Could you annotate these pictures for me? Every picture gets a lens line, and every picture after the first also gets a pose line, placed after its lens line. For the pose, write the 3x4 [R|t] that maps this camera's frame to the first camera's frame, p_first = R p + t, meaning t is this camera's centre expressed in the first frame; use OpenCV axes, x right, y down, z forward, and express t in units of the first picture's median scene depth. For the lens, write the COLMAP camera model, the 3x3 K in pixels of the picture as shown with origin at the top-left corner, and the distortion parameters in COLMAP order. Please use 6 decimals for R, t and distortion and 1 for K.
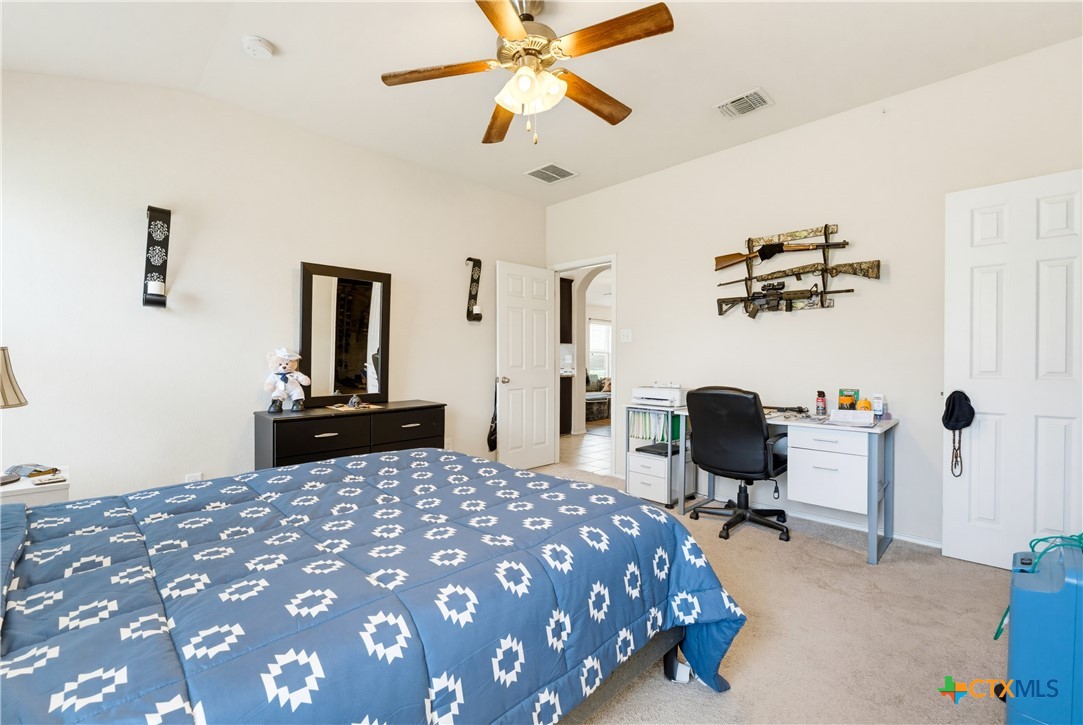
lens RADIAL K [[466.1, 0, 540.4], [0, 466.1, 363.5], [0, 0, 1]] dist [-0.003865, -0.000207]
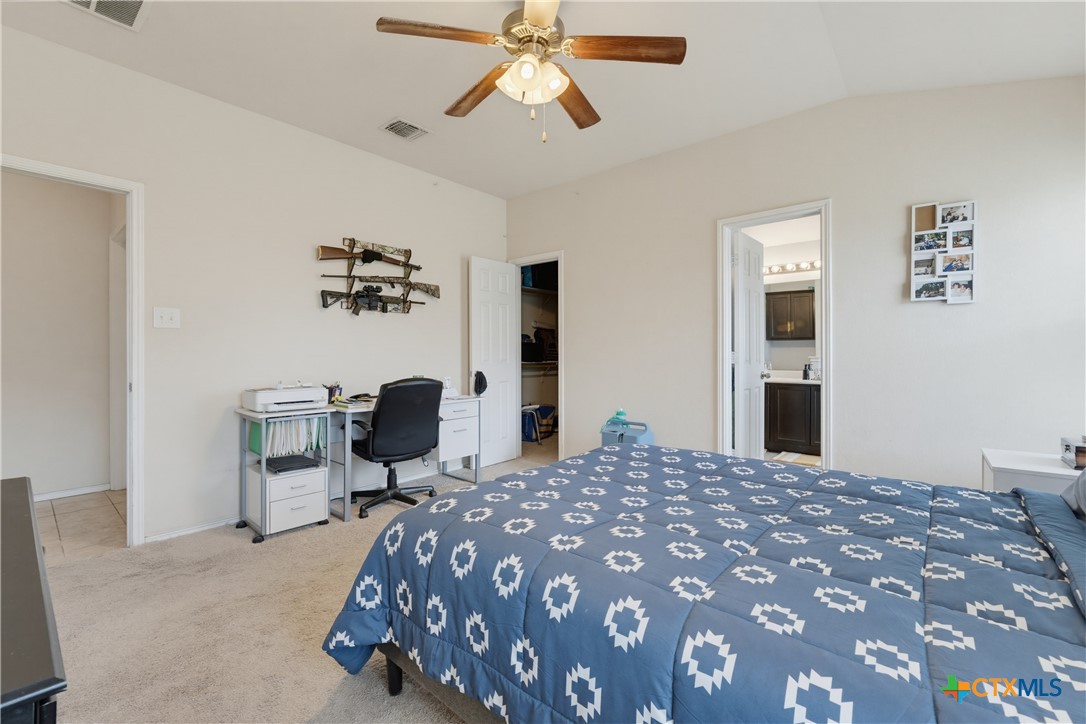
lens RADIAL K [[464.3, 0, 543.1], [0, 464.3, 358.1], [0, 0, 1]] dist [-0.004806, -0.000496]
pose [[-0.059718, -0.013926, 0.998118, -0.652279], [0.006892, 0.999873, 0.014363, -0.011452], [-0.998191, 0.007737, -0.059615, 0.664490]]
